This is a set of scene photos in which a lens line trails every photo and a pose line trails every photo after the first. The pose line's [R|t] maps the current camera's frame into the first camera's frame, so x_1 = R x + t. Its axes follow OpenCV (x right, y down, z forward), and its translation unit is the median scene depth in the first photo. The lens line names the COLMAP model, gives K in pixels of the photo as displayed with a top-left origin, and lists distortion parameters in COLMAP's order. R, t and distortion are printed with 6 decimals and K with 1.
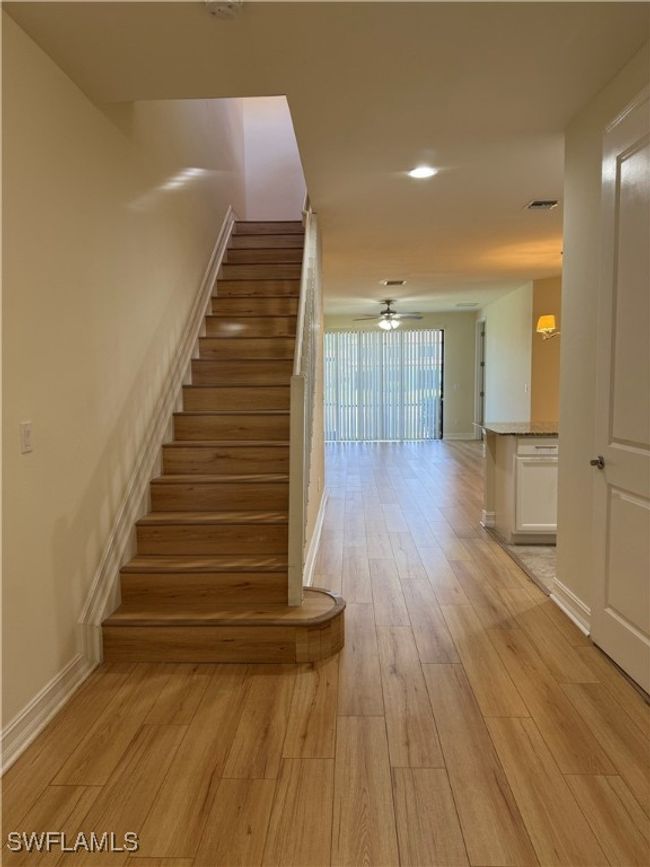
lens RADIAL K [[617.0, 0, 319.1], [0, 617.0, 453.4], [0, 0, 1]] dist [0.053767, -0.028971]
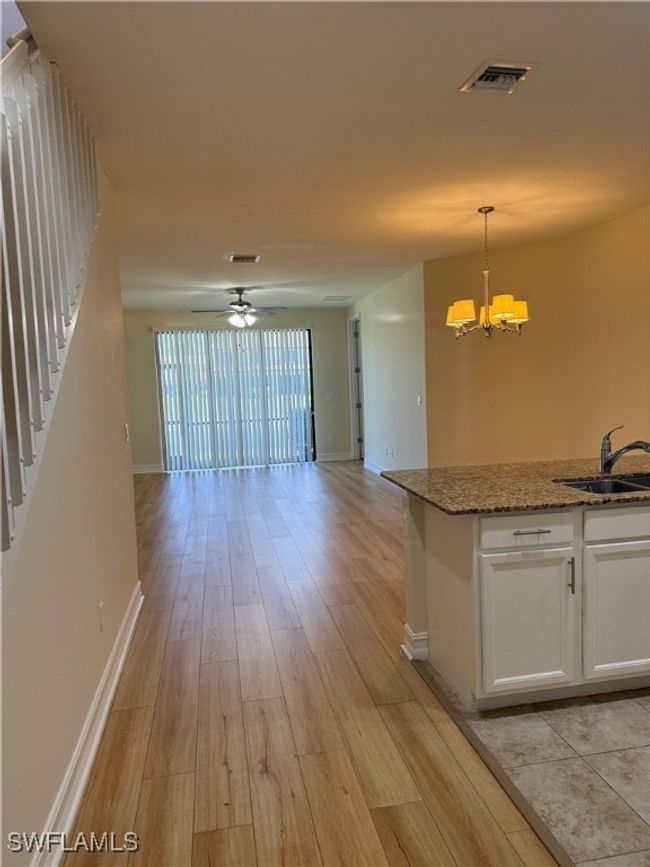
lens RADIAL K [[617.0, 0, 331.8], [0, 617.0, 435.5], [0, 0, 1]] dist [0.053767, -0.028971]
pose [[0.971841, -0.038418, 0.232484, 0.034450], [0.046760, 0.998441, -0.030477, -0.034405], [-0.230951, 0.040490, 0.972122, 0.218312]]
